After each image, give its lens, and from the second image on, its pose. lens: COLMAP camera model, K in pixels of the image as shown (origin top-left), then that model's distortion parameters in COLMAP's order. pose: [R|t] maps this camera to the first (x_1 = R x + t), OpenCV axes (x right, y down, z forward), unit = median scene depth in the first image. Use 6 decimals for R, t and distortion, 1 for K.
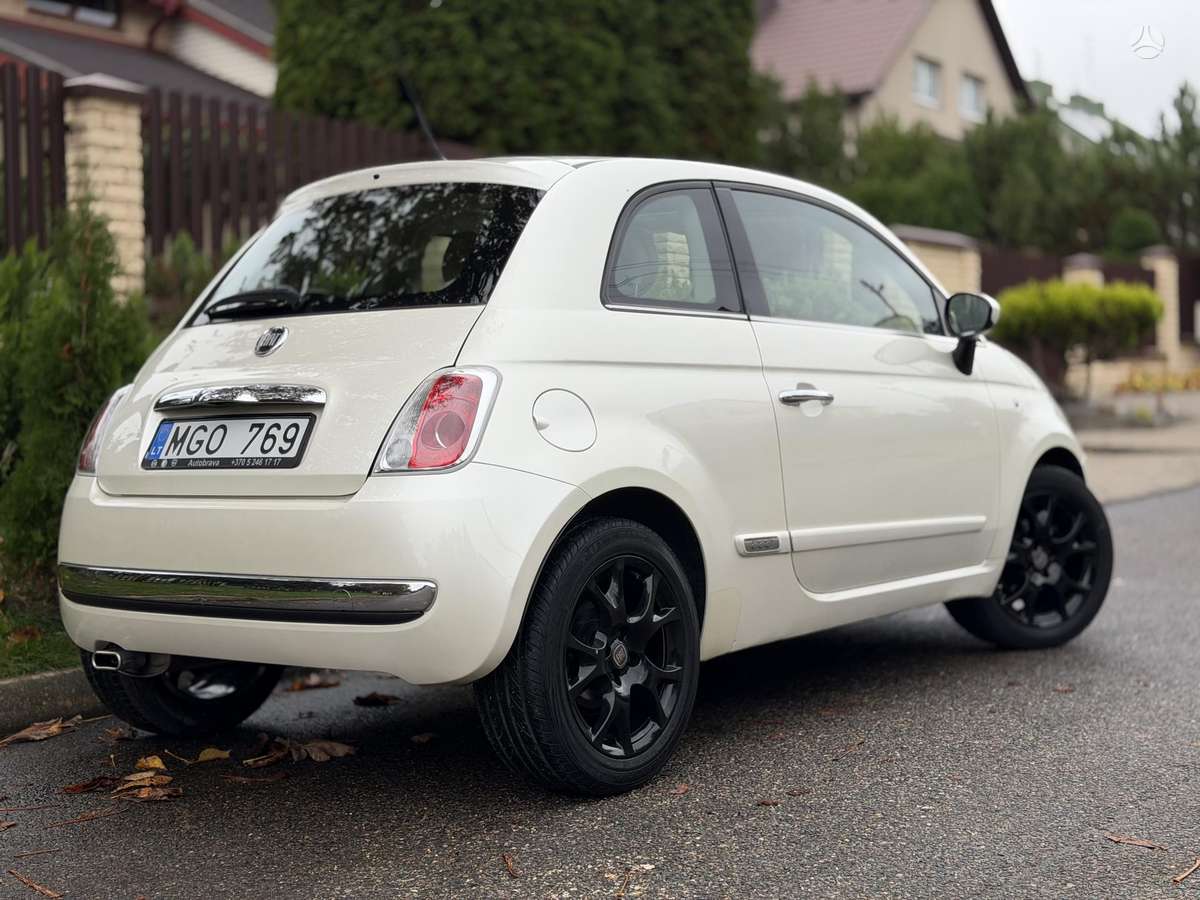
lens RADIAL K [[1663.5, 0, 596.3], [0, 1663.5, 450.0], [0, 0, 1]] dist [0.192079, -0.419616]
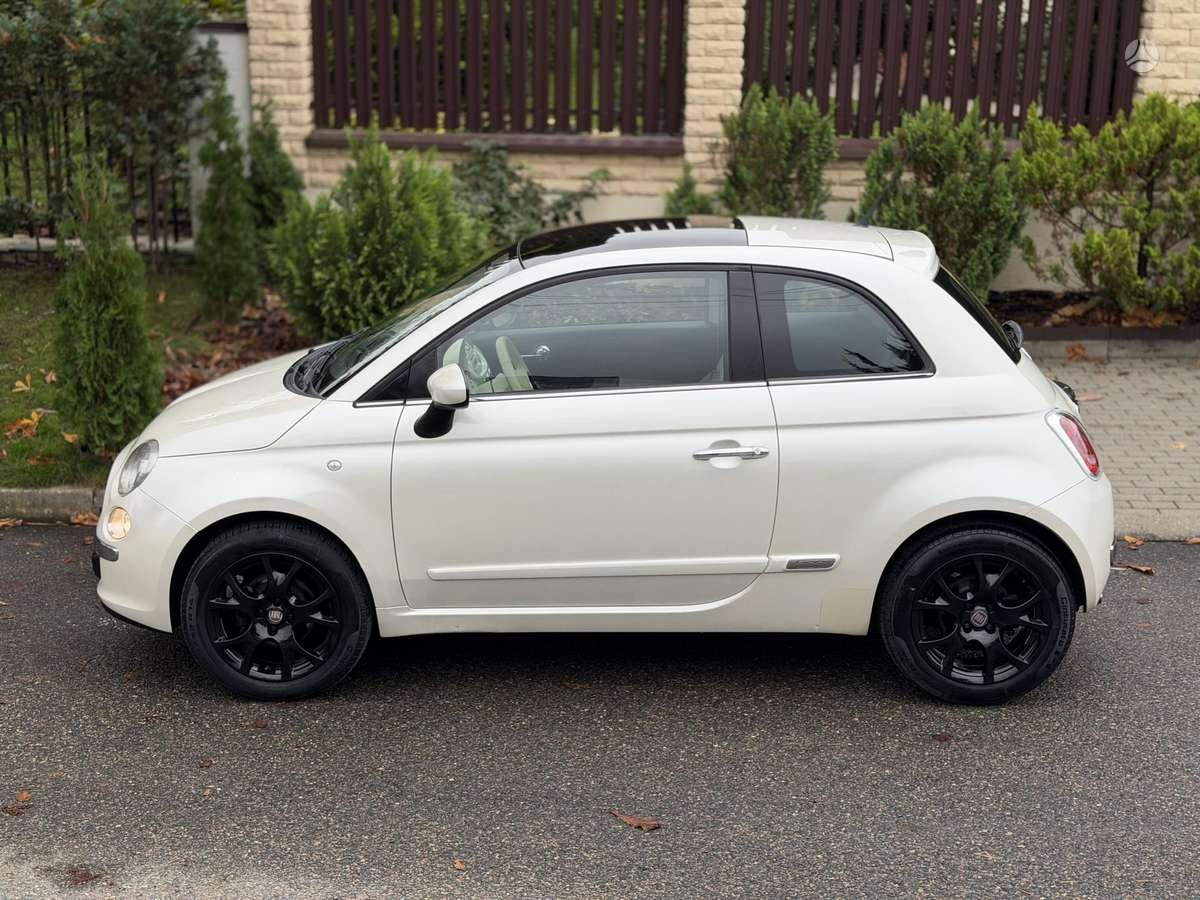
lens RADIAL K [[1663.5, 0, 596.3], [0, 1663.5, 450.0], [0, 0, 1]] dist [0.192079, -0.419616]
pose [[0.564204, 0.227433, -0.793693, 1.424739], [-0.047181, 0.968622, 0.244020, -0.367903], [0.824287, -0.100229, 0.557230, 0.645314]]
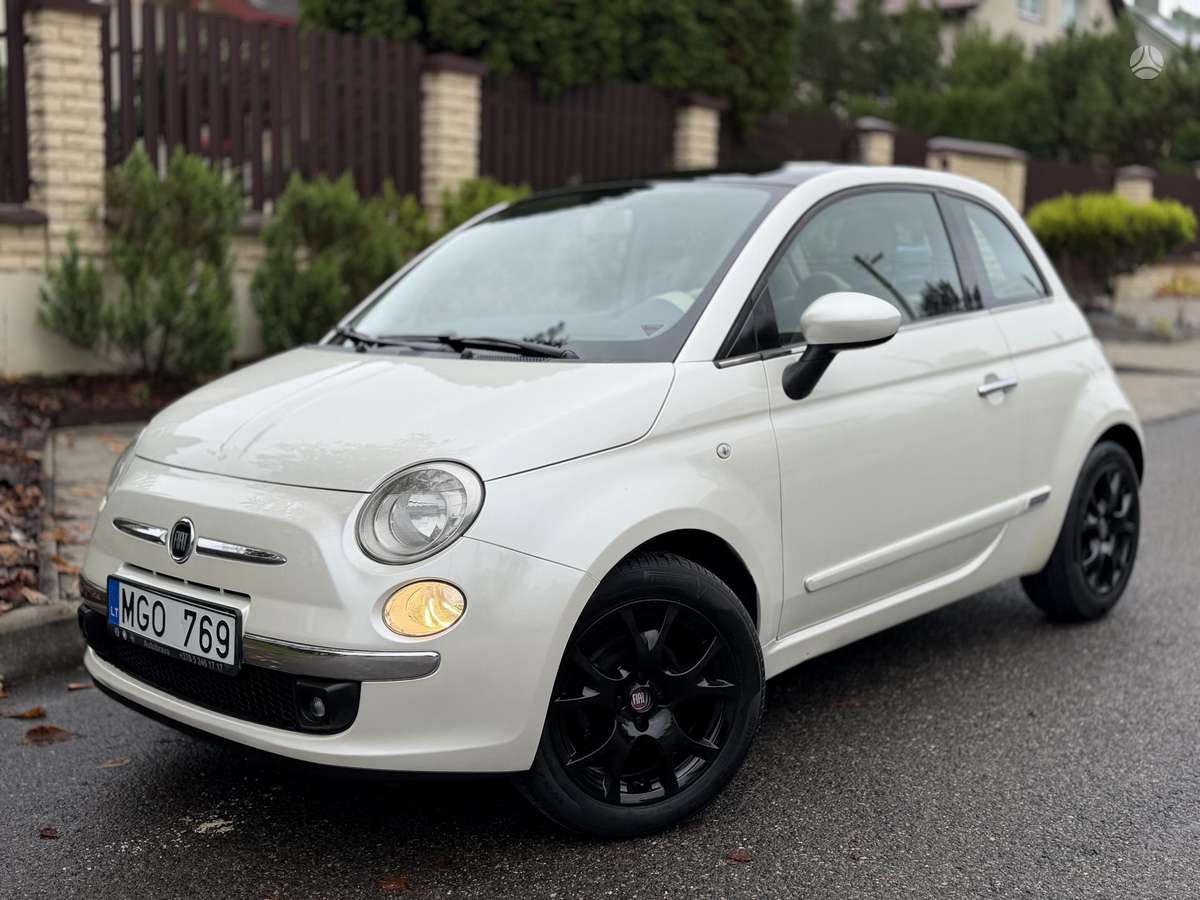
lens RADIAL K [[1318.8, 0, 592.1], [0, 1318.8, 452.5], [0, 0, 1]] dist [0.172435, -0.381641]
pose [[0.991320, 0.049695, -0.121720, 0.309989], [-0.035583, 0.992672, 0.115483, -0.111249], [0.126567, -0.110149, 0.985823, 0.491745]]
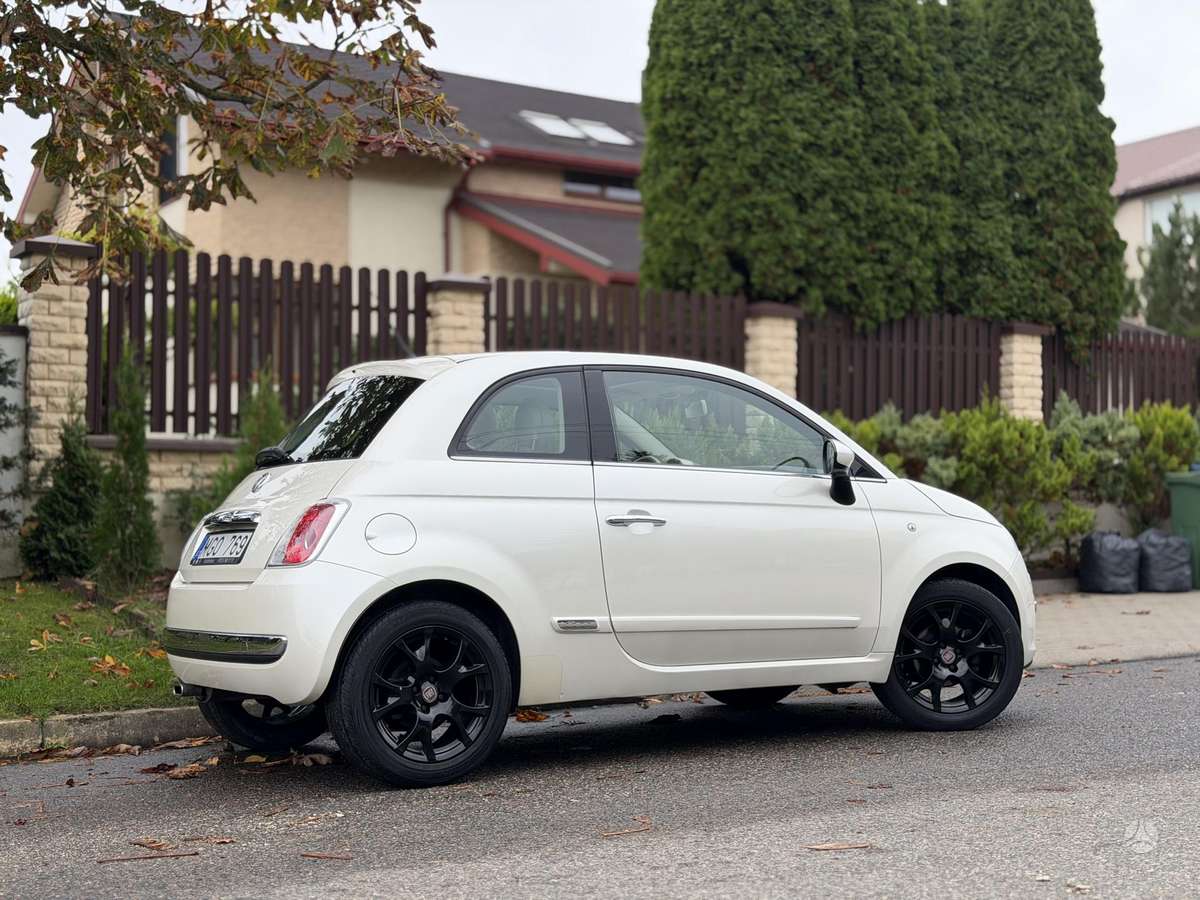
lens RADIAL K [[1663.5, 0, 596.3], [0, 1663.5, 450.0], [0, 0, 1]] dist [0.192079, -0.419616]
pose [[0.932005, -0.012160, -0.362241, 0.610287], [-0.015650, 0.997155, -0.073739, 0.012920], [0.362107, 0.074394, 0.929163, -0.302384]]
